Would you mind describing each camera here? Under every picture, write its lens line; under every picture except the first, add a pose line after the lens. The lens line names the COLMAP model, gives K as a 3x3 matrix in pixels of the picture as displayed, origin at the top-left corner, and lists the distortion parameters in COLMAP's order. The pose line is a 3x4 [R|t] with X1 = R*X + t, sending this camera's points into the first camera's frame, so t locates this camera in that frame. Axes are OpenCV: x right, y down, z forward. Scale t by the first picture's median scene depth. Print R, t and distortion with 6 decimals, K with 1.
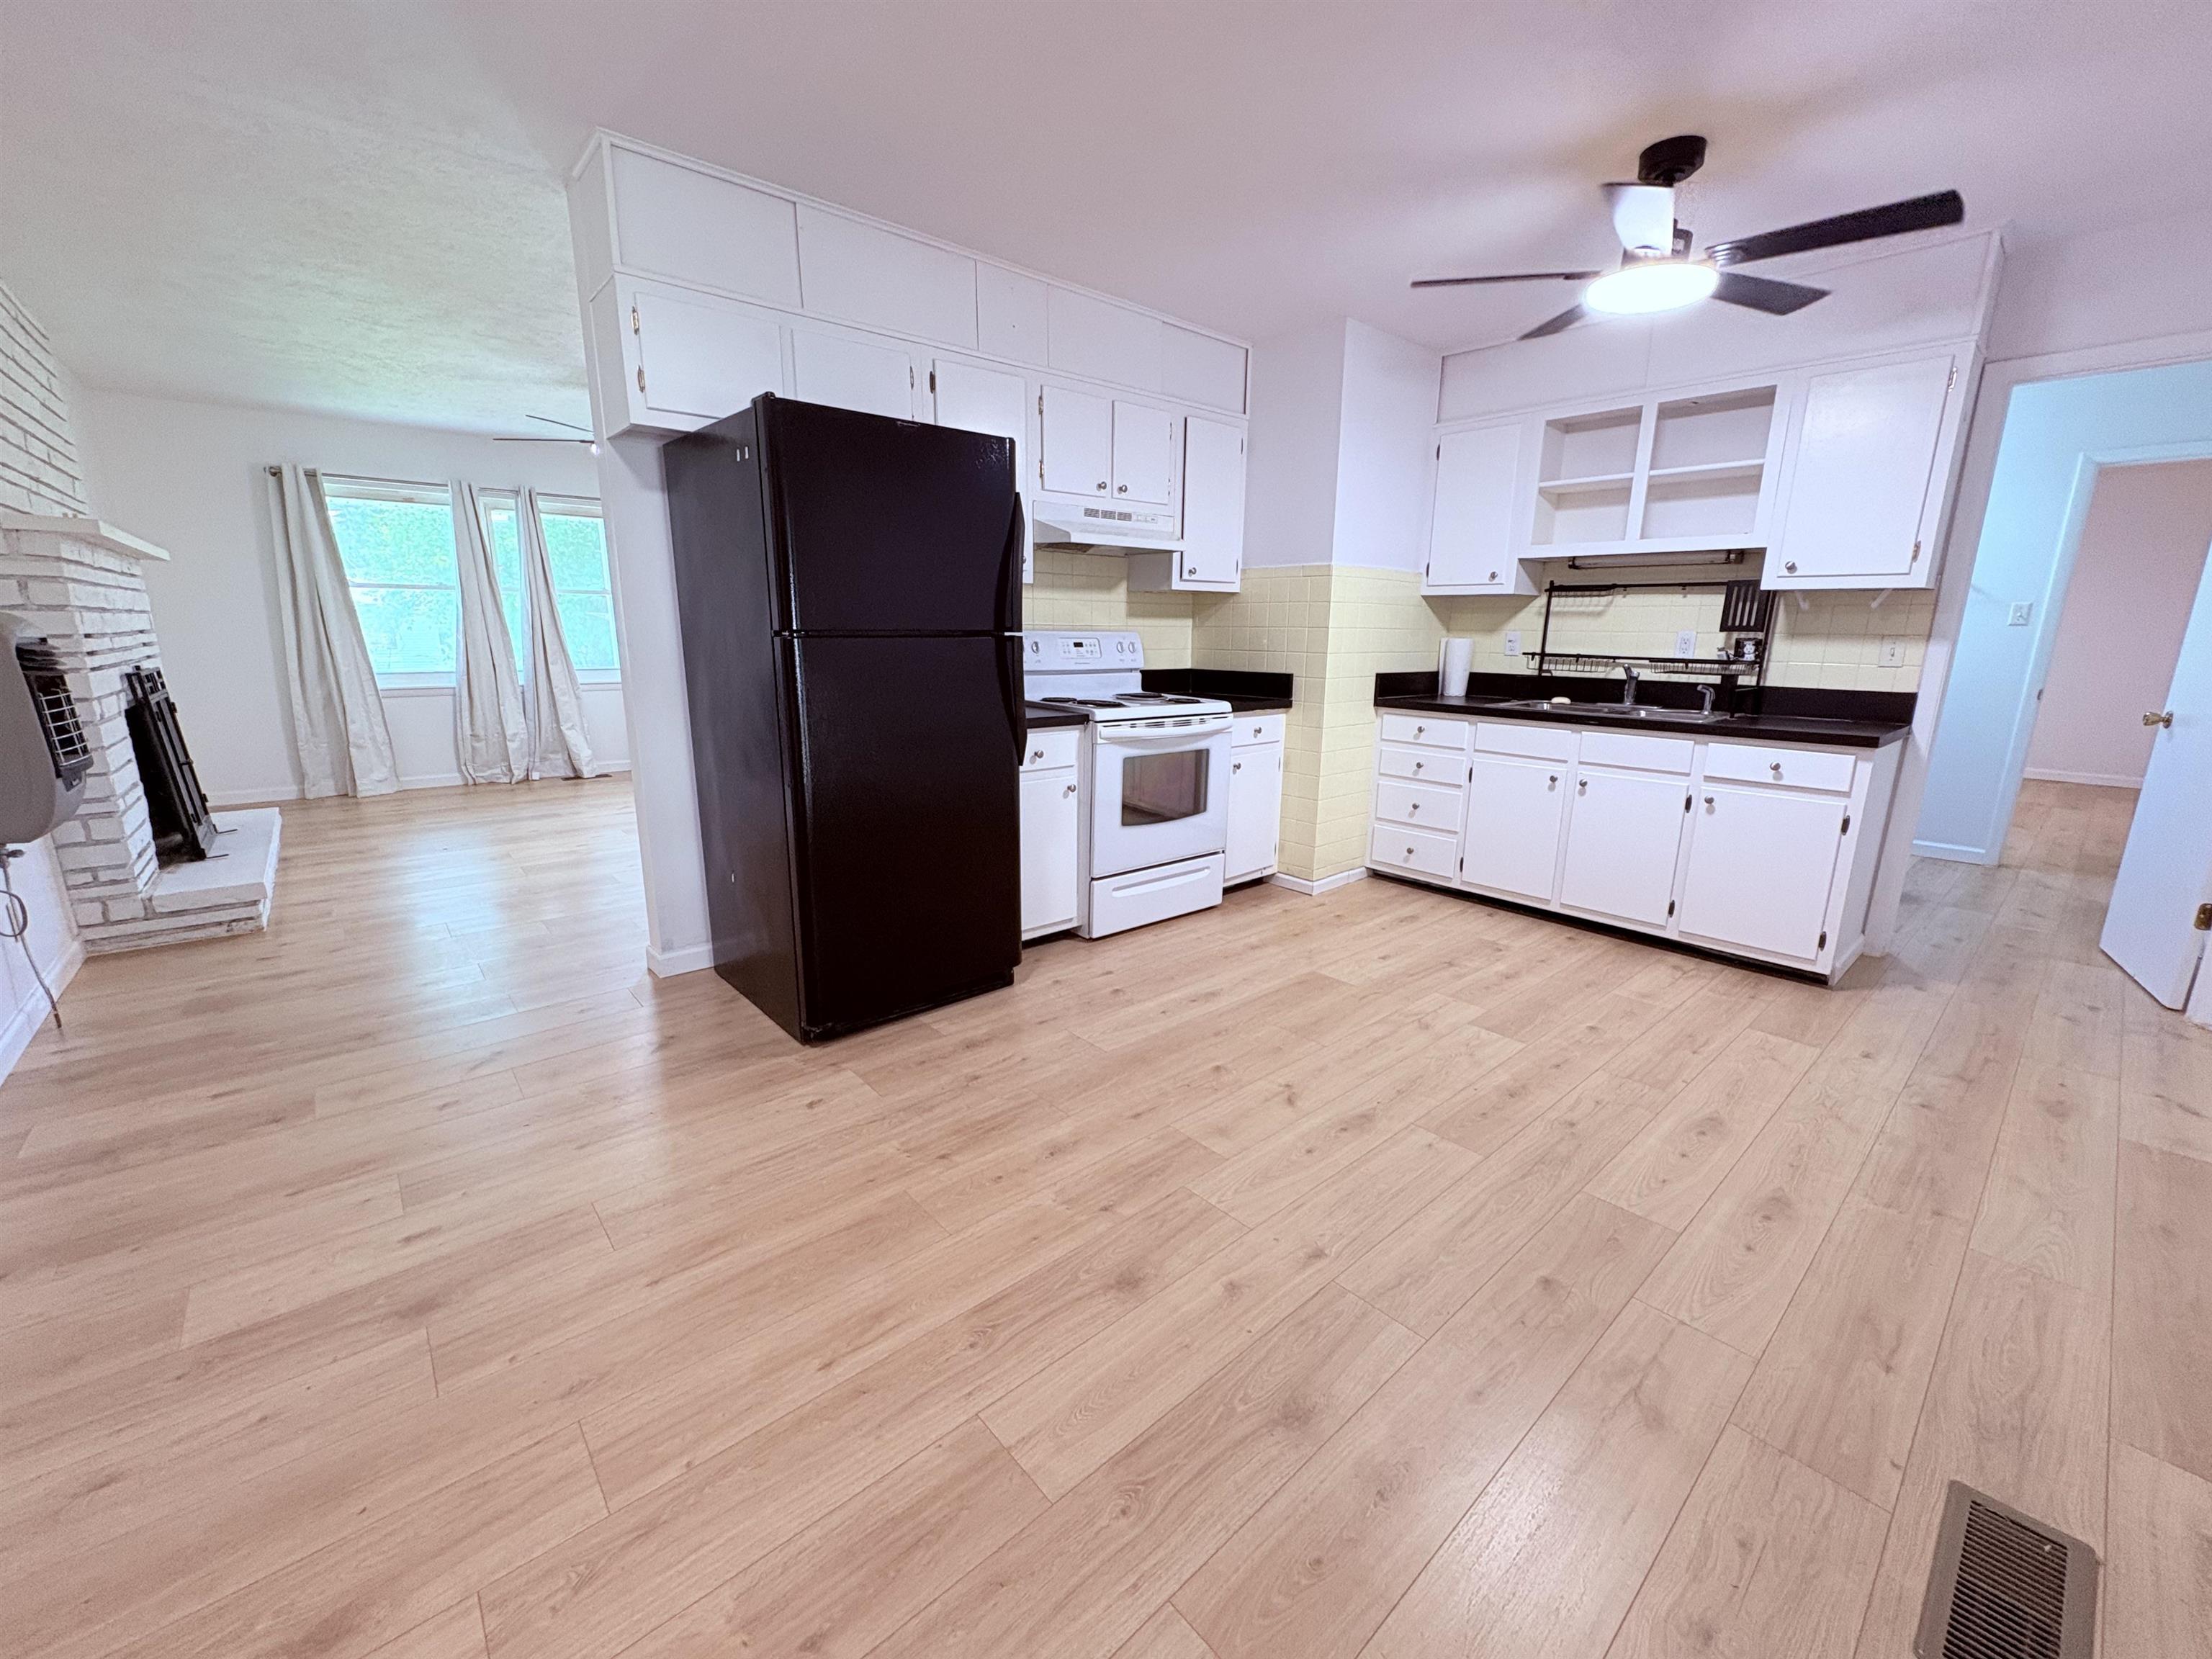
lens RADIAL K [[881.9, 0, 1106.4], [0, 881.9, 826.9], [0, 0, 1]] dist [0.000672, 0.000265]
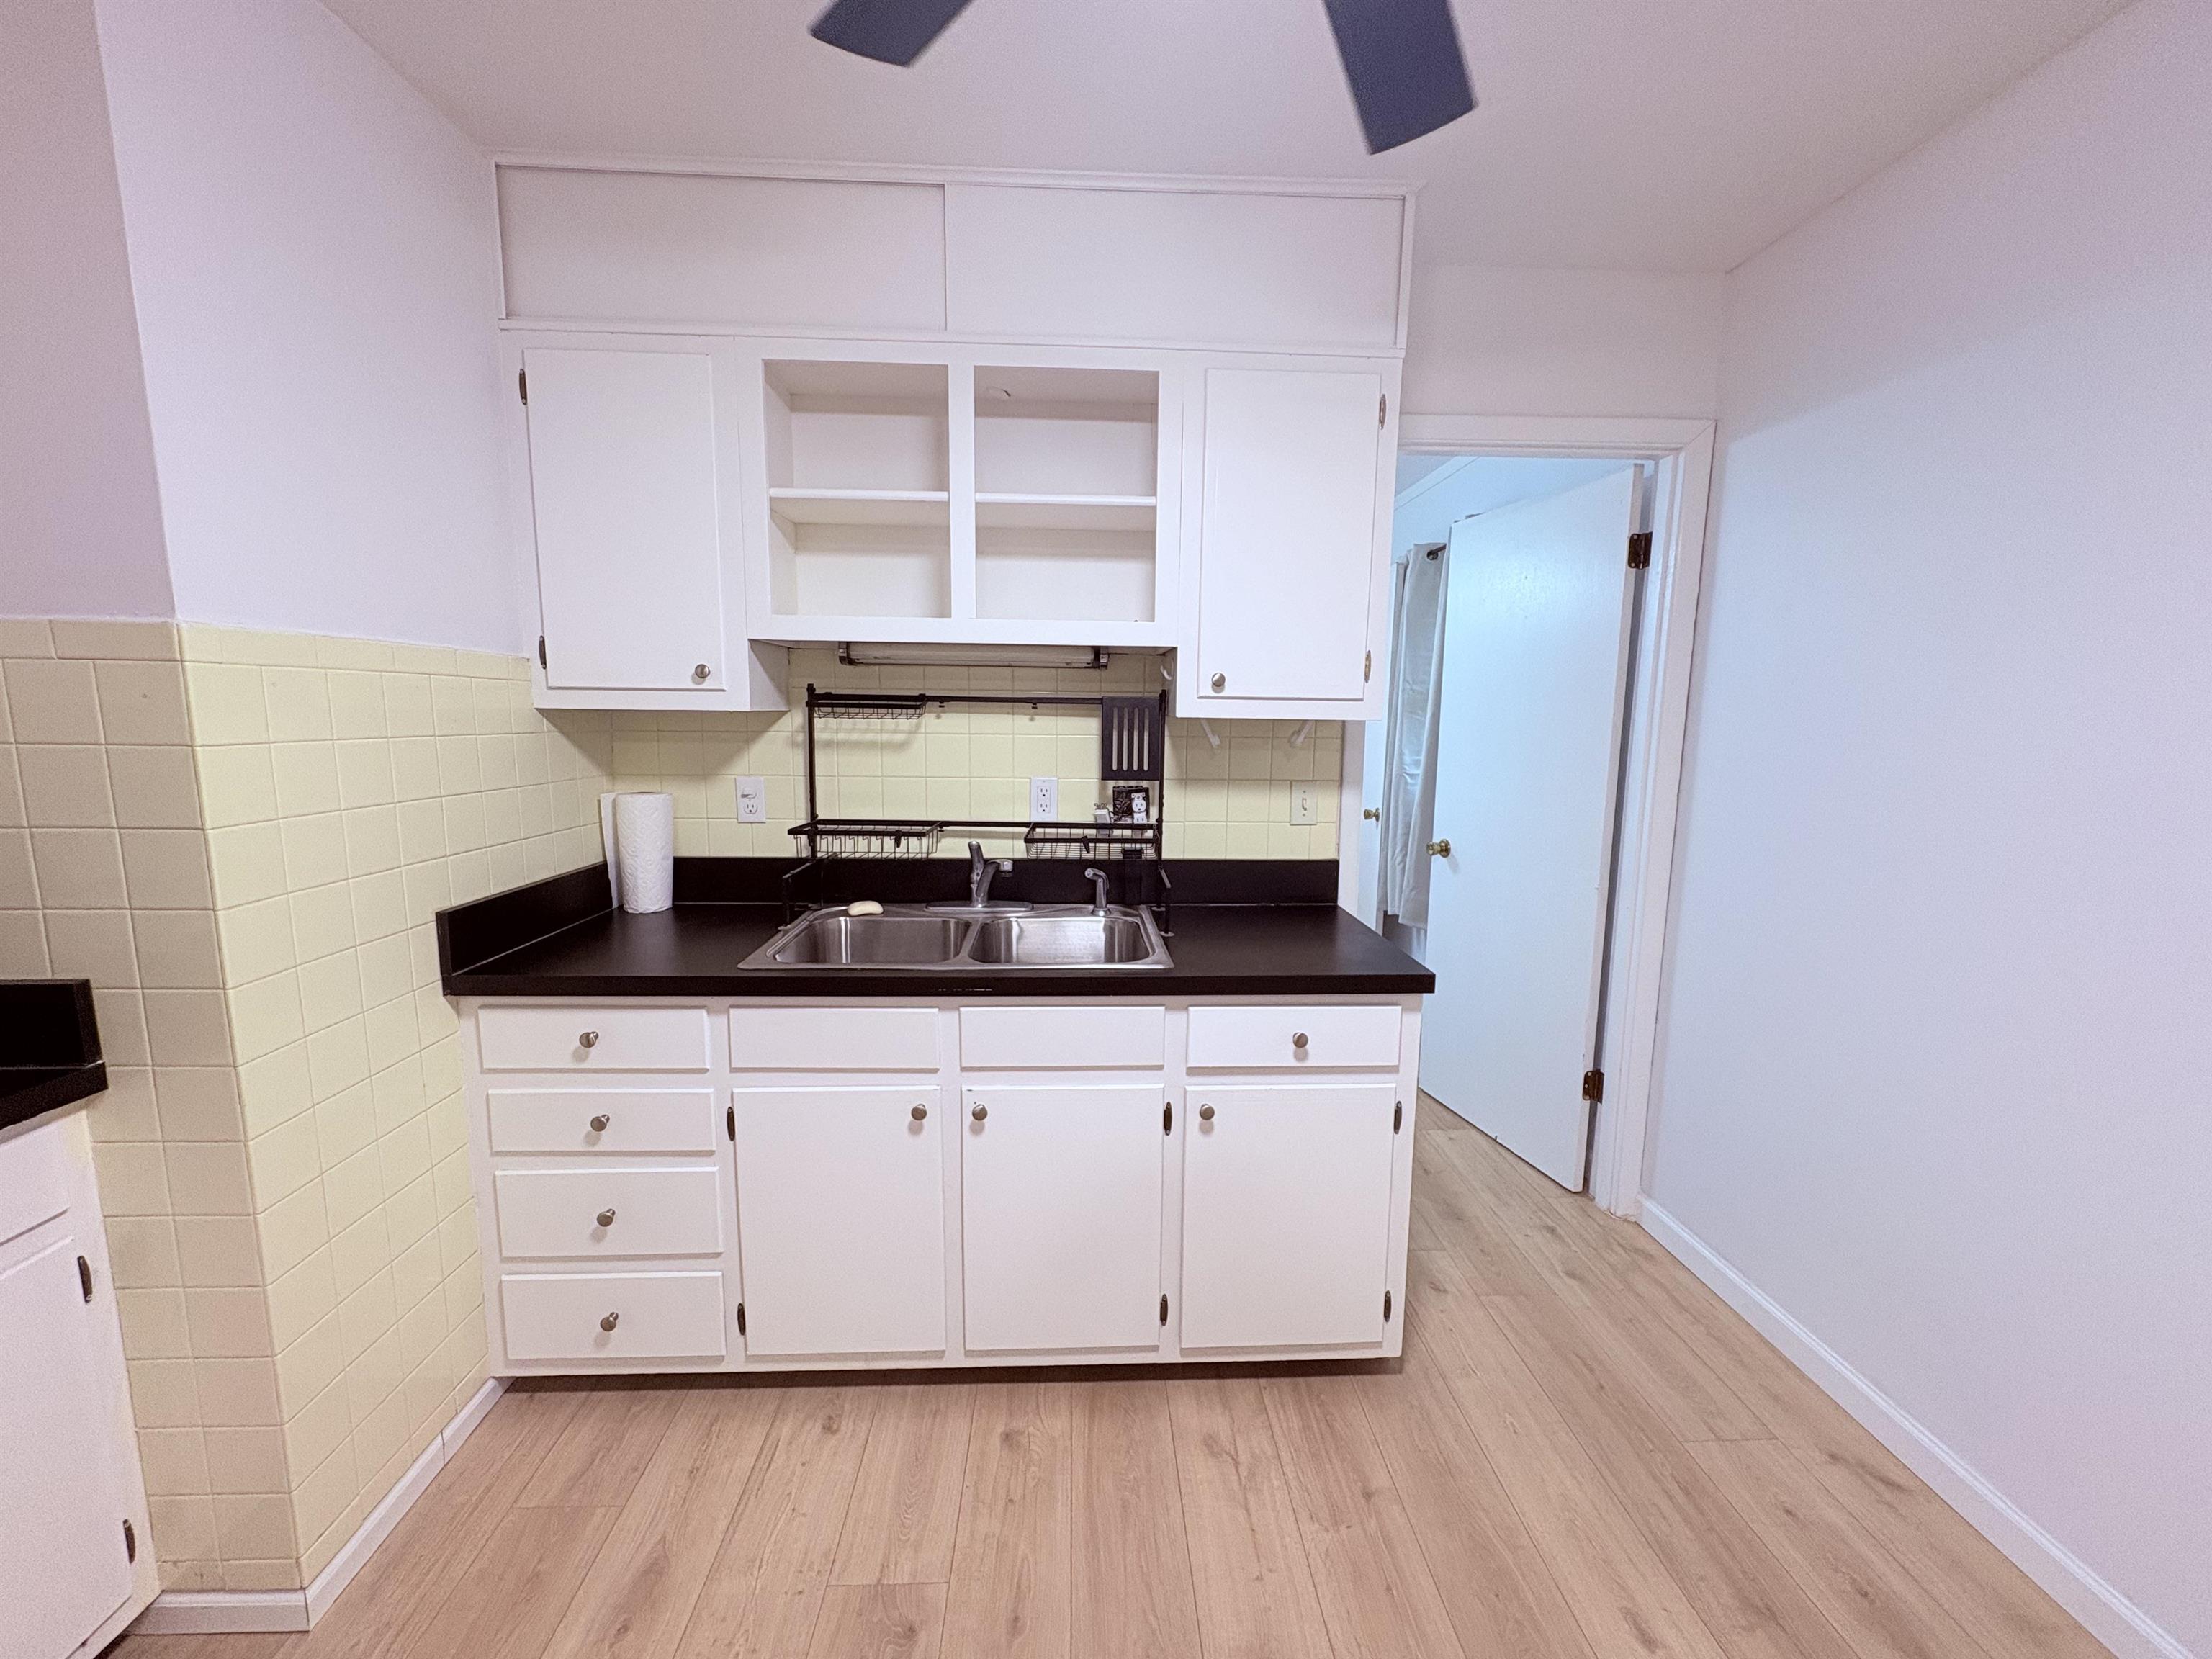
lens RADIAL K [[881.9, 0, 1108.4], [0, 881.9, 831.0], [0, 0, 1]] dist [0.000672, 0.000265]
pose [[0.630619, -0.108454, 0.768477, 0.252470], [0.168253, 0.985743, 0.001047, -0.203193], [-0.757635, 0.128638, 0.639876, 0.670056]]
